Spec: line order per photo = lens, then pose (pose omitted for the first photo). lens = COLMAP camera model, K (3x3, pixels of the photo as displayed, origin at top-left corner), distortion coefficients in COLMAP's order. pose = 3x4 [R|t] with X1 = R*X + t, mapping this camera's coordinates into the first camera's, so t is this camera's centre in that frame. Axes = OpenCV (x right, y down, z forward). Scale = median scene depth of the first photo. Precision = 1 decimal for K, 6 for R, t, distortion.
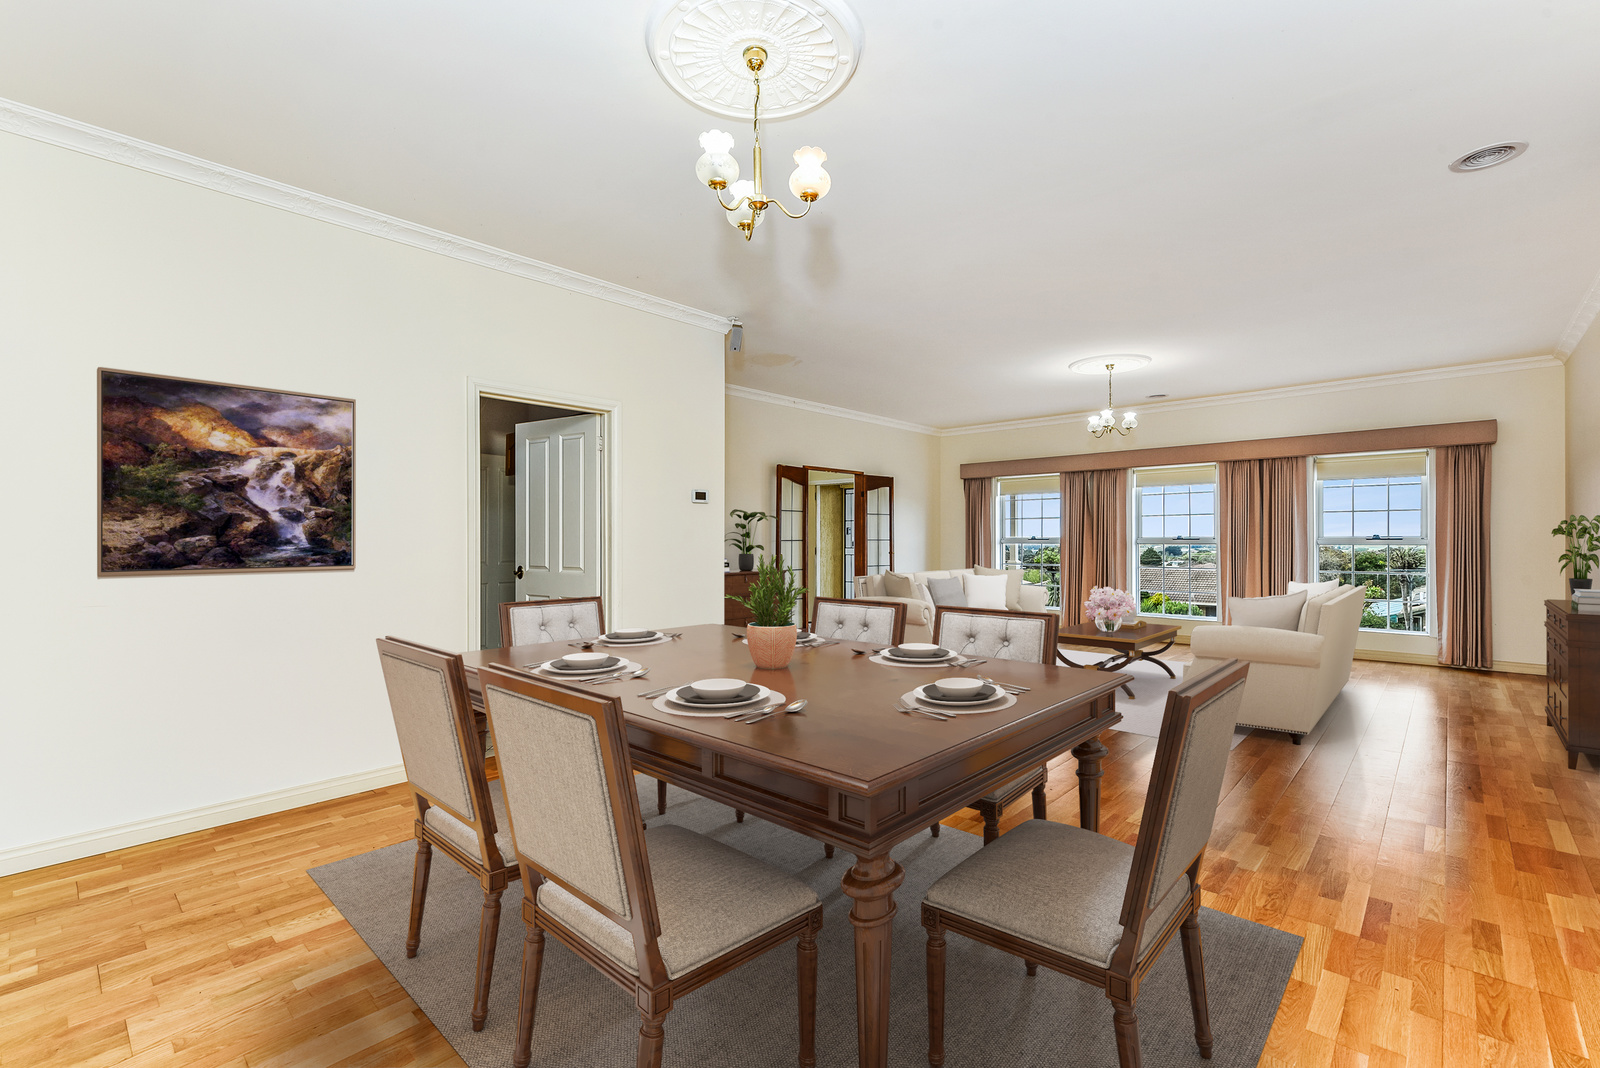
lens RADIAL K [[702.7, 0, 800.4], [0, 702.7, 539.8], [0, 0, 1]] dist [0.000458, 0.000019]
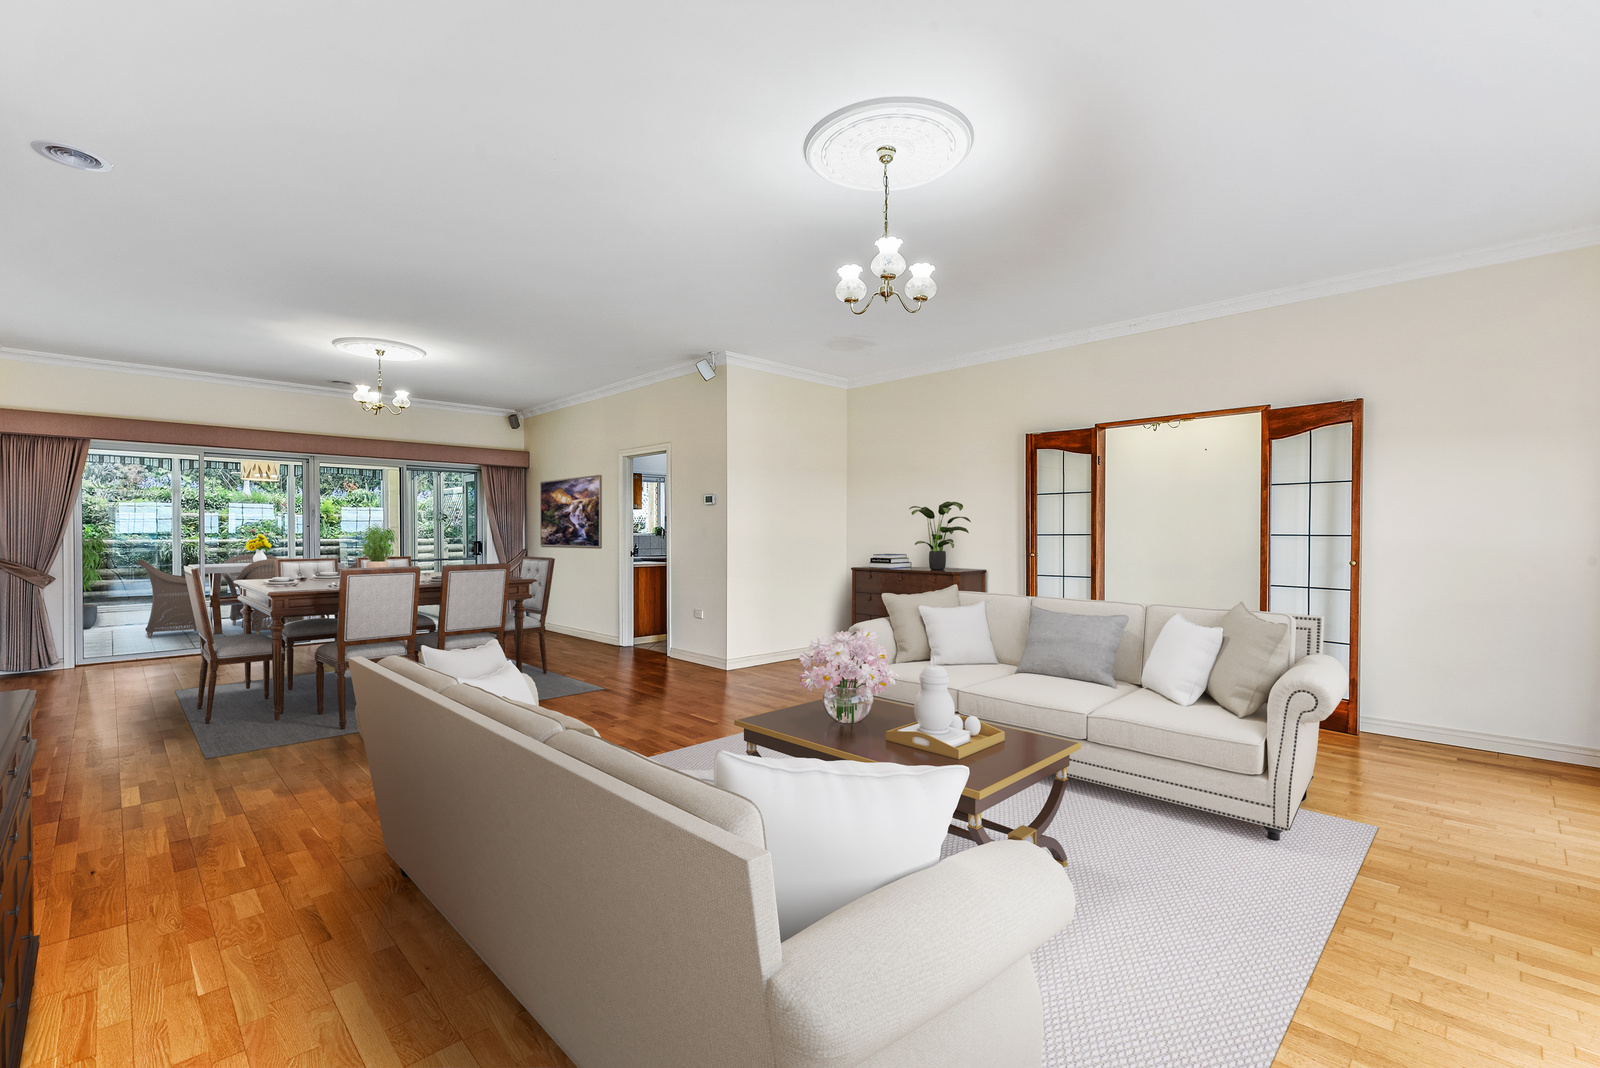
lens RADIAL K [[702.7, 0, 800.4], [0, 702.7, 539.8], [0, 0, 1]] dist [0.000458, 0.000019]
pose [[-0.052754, 0.013937, -0.998510, 1.759311], [0.004390, 0.999896, 0.013724, -0.014167], [0.998598, -0.003659, -0.052810, 1.902568]]
